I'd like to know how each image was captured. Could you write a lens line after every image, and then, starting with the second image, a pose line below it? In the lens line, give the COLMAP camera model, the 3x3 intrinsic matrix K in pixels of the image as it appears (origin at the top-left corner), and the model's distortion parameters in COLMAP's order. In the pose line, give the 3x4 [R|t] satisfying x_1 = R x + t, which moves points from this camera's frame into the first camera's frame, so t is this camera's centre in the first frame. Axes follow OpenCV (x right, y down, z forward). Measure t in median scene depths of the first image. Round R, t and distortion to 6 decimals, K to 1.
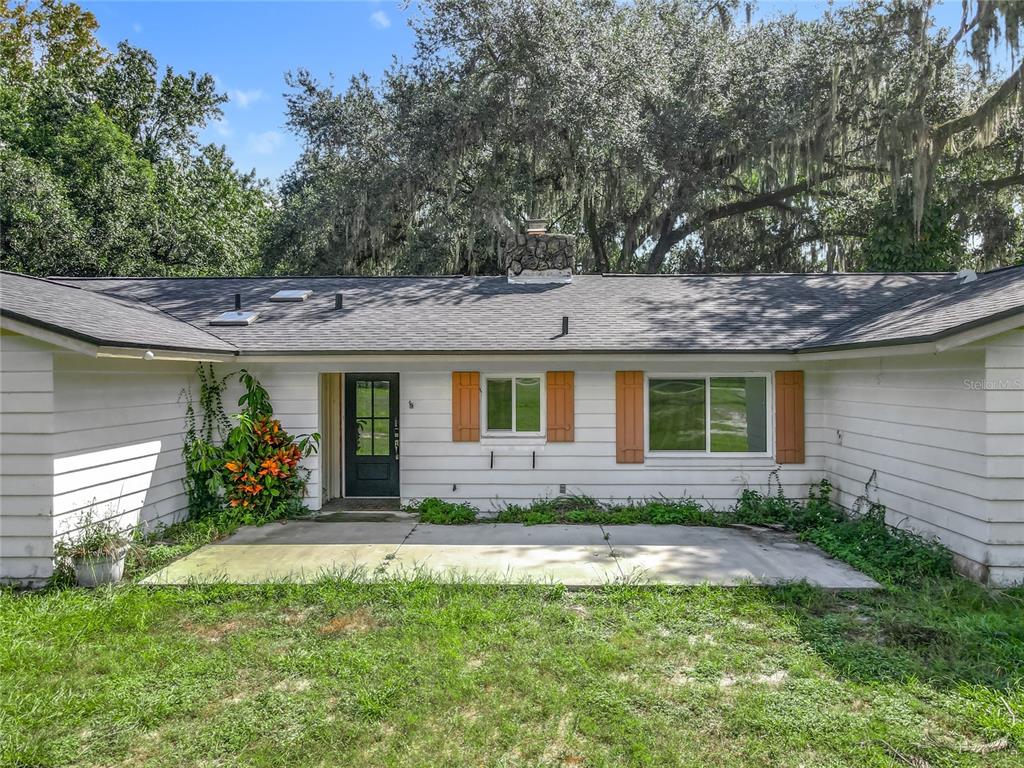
lens RADIAL K [[756.9, 0, 503.3], [0, 756.9, 349.9], [0, 0, 1]] dist [0.001715, 0.014987]
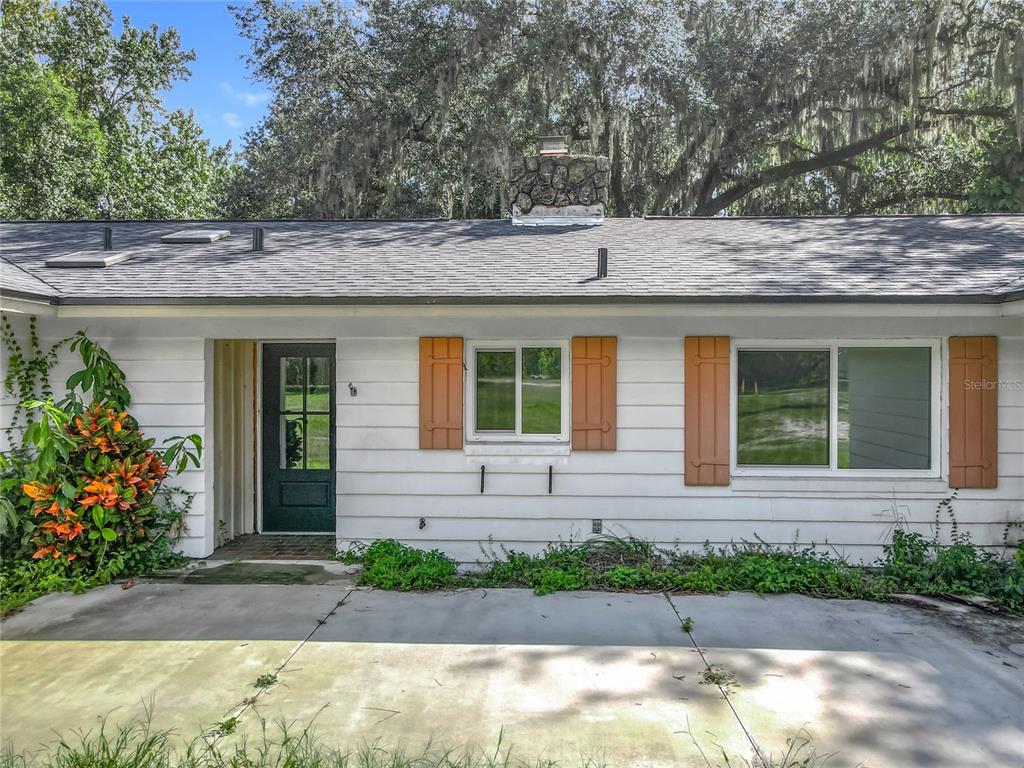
lens RADIAL K [[756.9, 0, 498.5], [0, 756.9, 384.5], [0, 0, 1]] dist [0.001715, 0.014987]
pose [[0.999830, 0.003488, -0.018083, 0.008541], [-0.002836, 0.999349, 0.035975, 0.045111], [0.018196, -0.035918, 0.999189, 0.380563]]
